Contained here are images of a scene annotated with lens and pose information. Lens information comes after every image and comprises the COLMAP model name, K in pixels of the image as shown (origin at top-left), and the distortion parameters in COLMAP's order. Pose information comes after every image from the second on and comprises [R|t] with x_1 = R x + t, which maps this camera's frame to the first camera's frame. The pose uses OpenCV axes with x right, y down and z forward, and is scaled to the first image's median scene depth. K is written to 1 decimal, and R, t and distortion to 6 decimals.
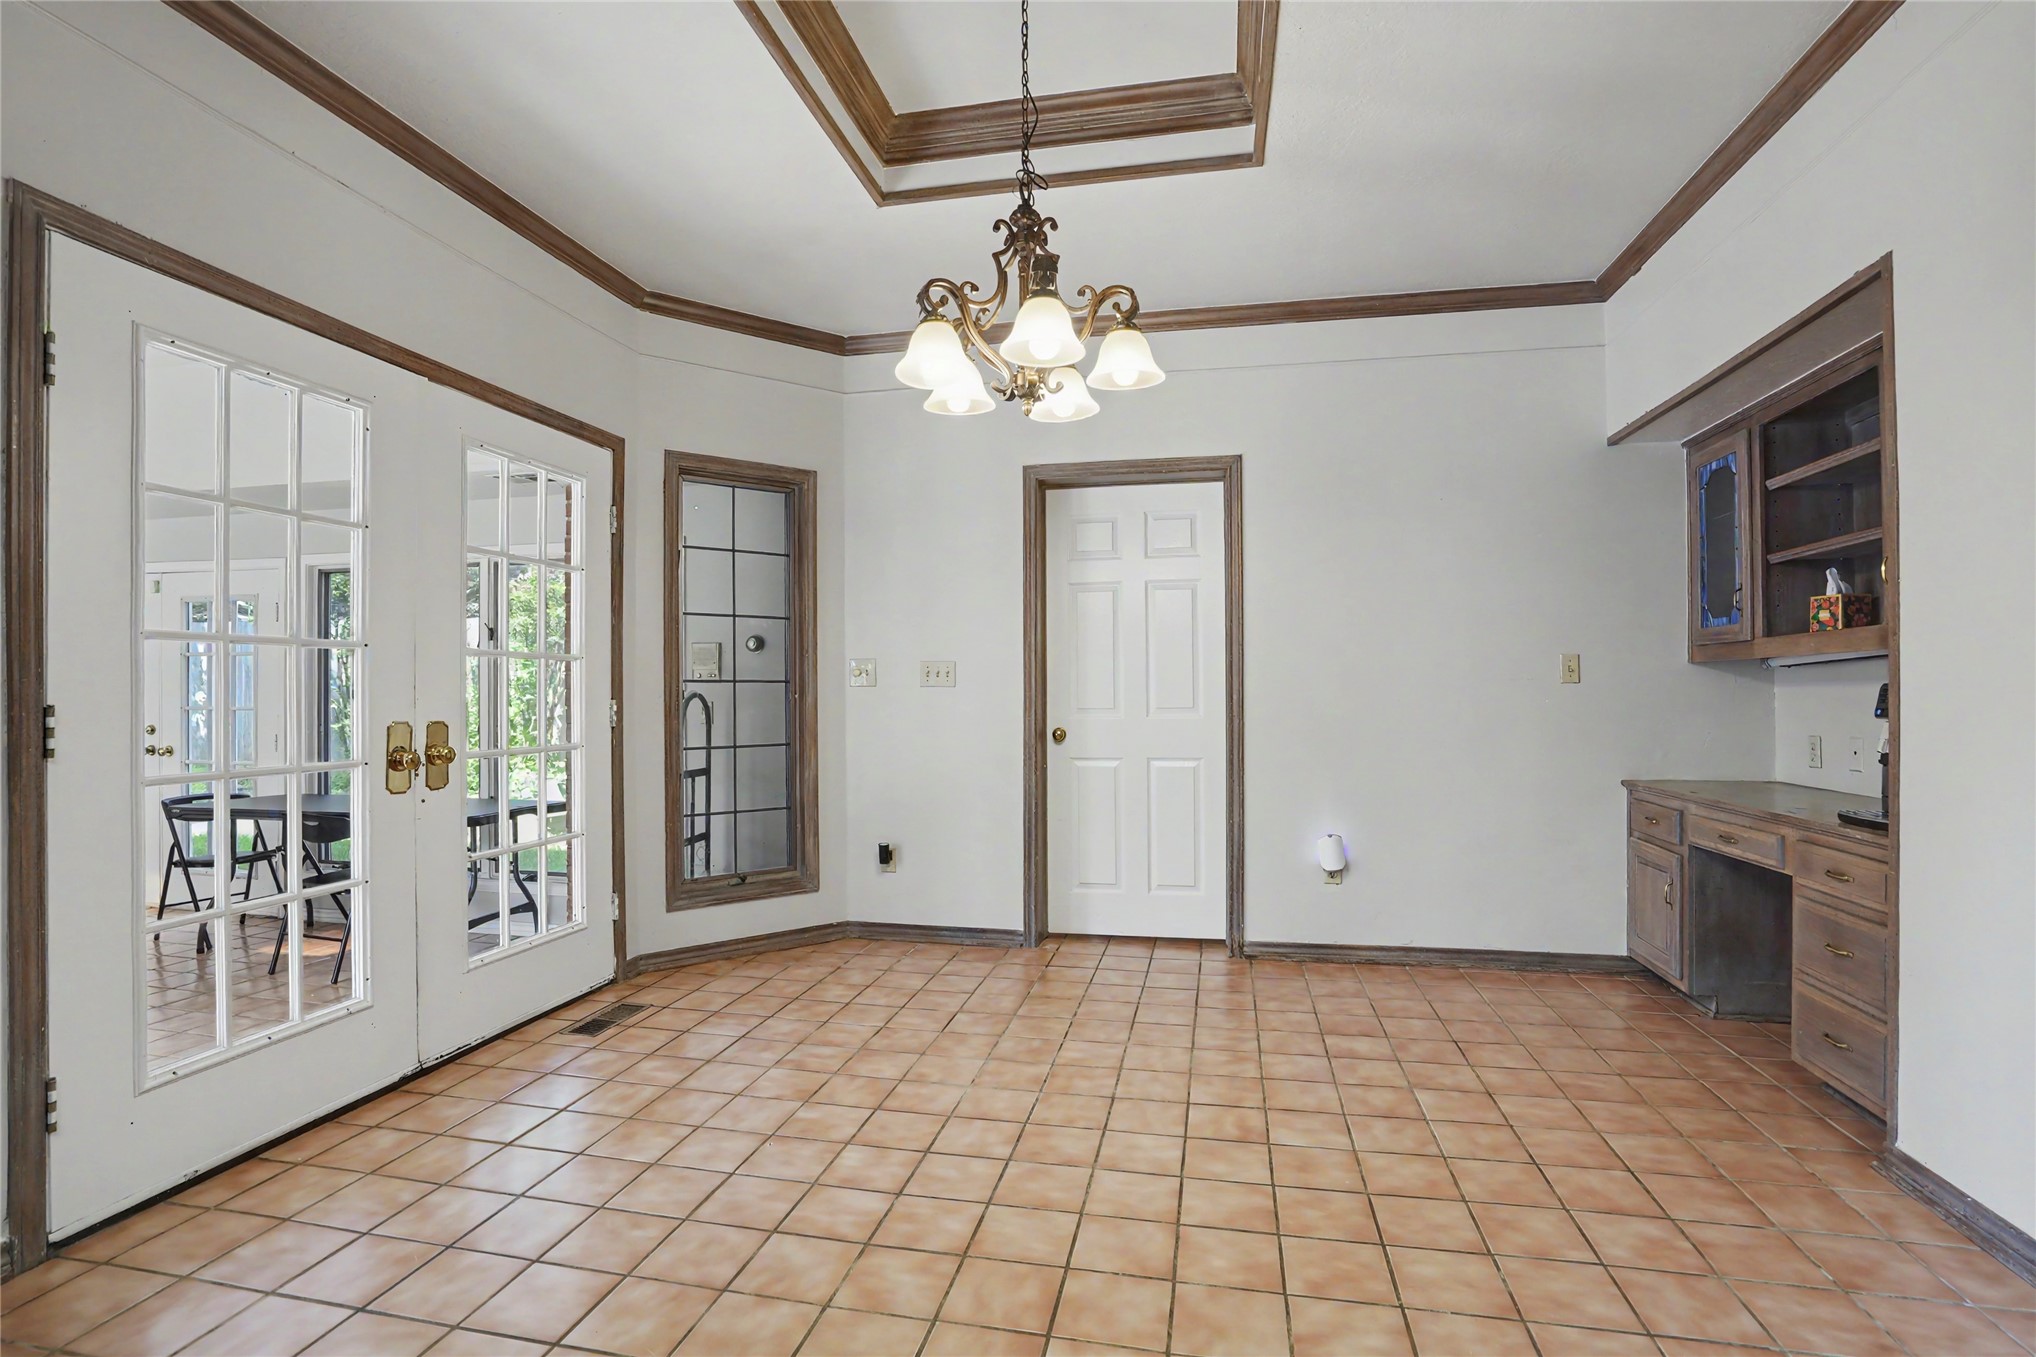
lens RADIAL K [[965.0, 0, 1020.0], [0, 965.0, 689.9], [0, 0, 1]] dist [-0.060290, 0.023781]
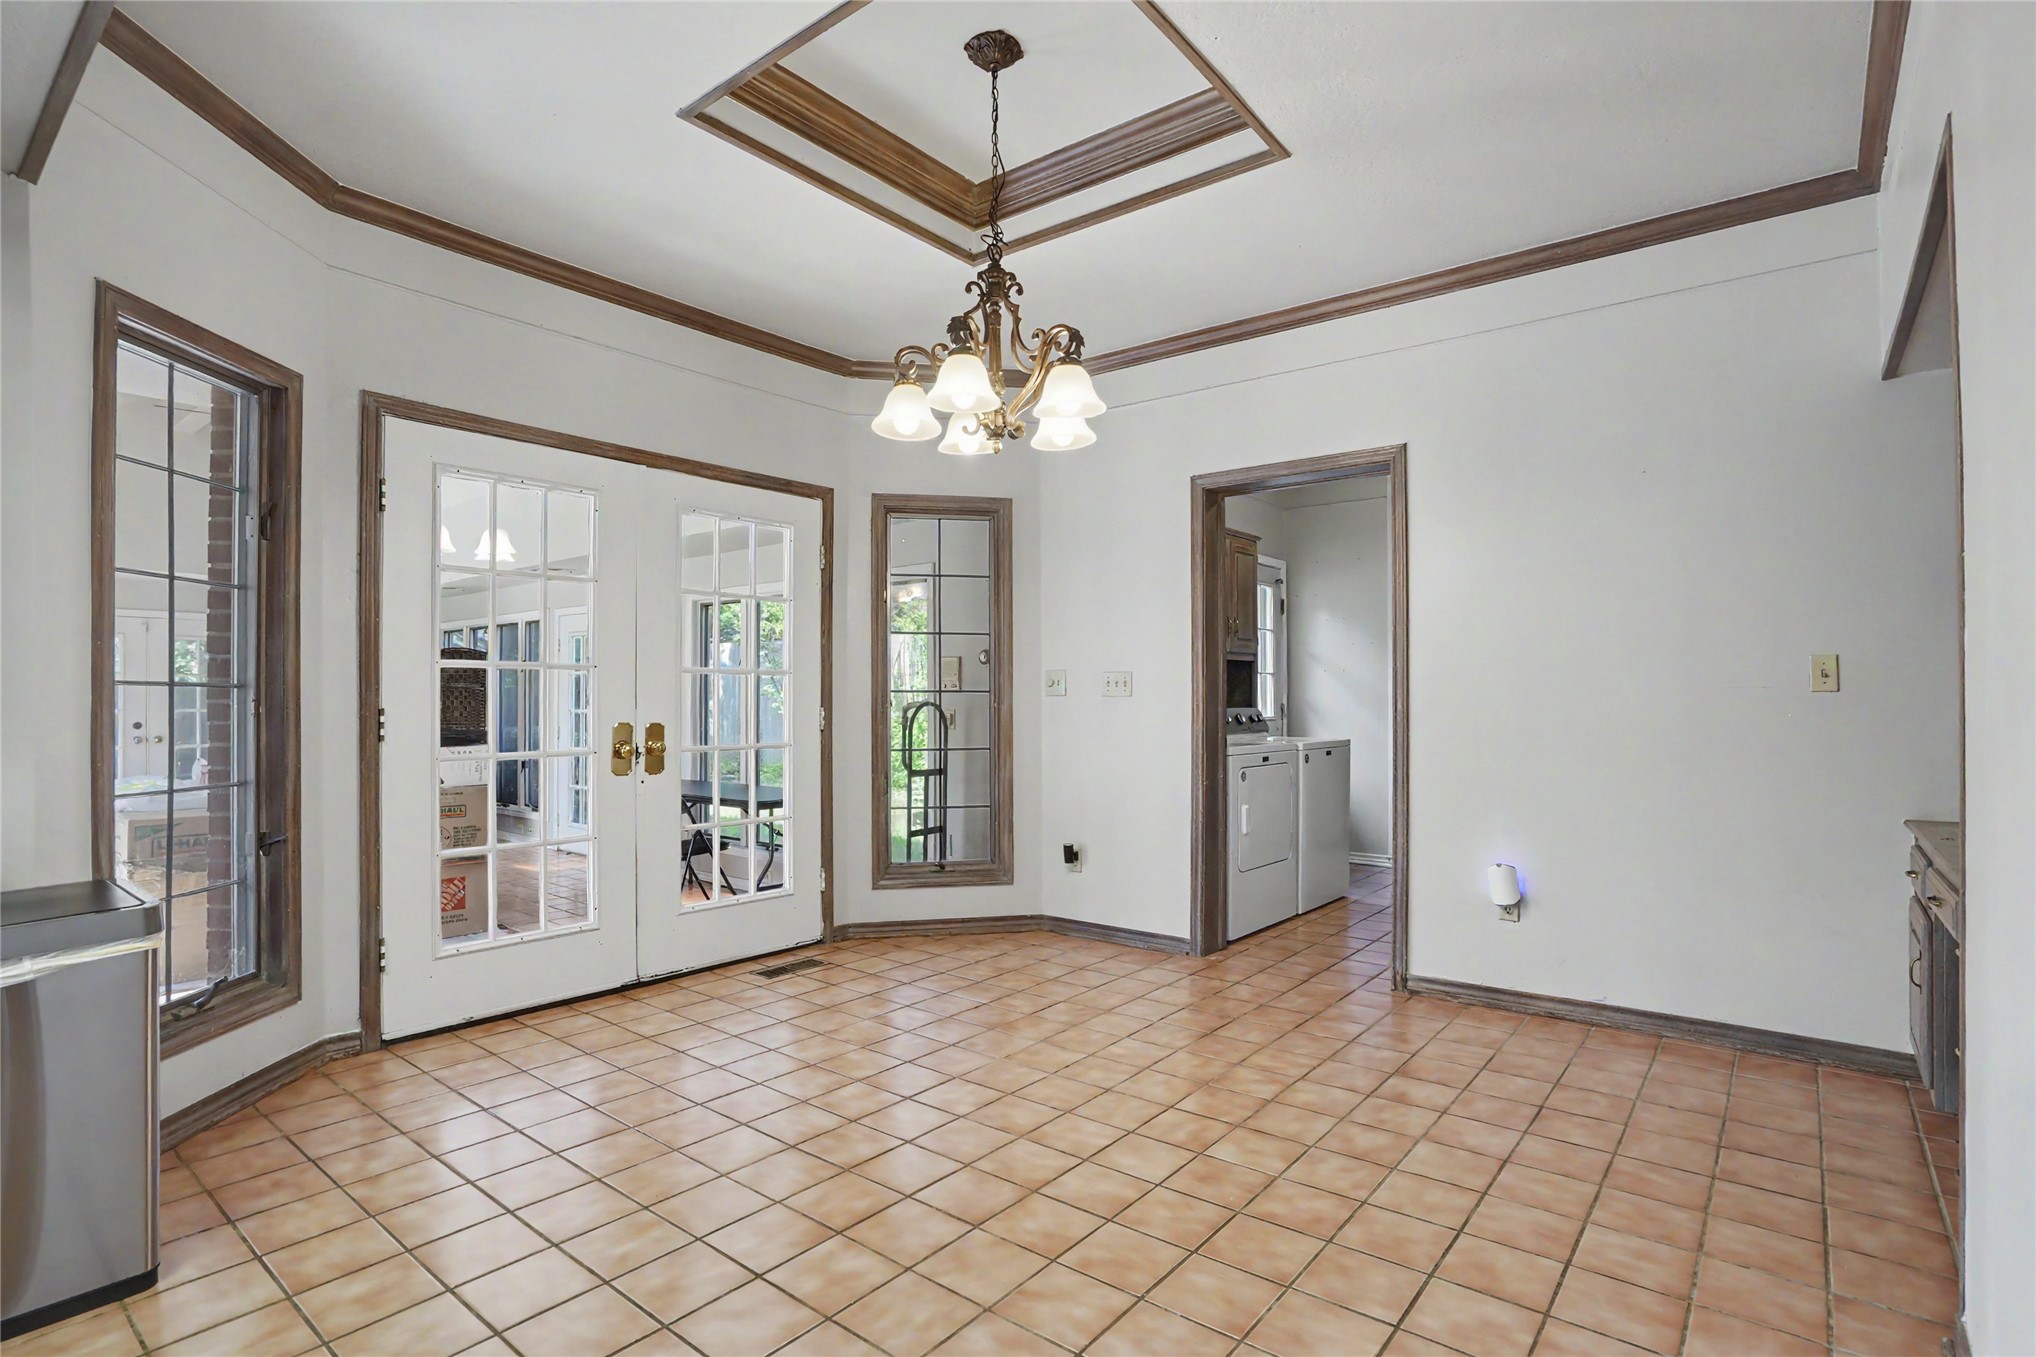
lens RADIAL K [[1006.4, 0, 1017.9], [0, 1006.4, 695.9], [0, 0, 1]] dist [-0.064170, 0.029956]
pose [[0.891465, -0.000371, -0.453090, 0.393689], [-0.000575, 0.999998, -0.001950, -0.001659], [0.453090, 0.001999, 0.891463, -0.015117]]
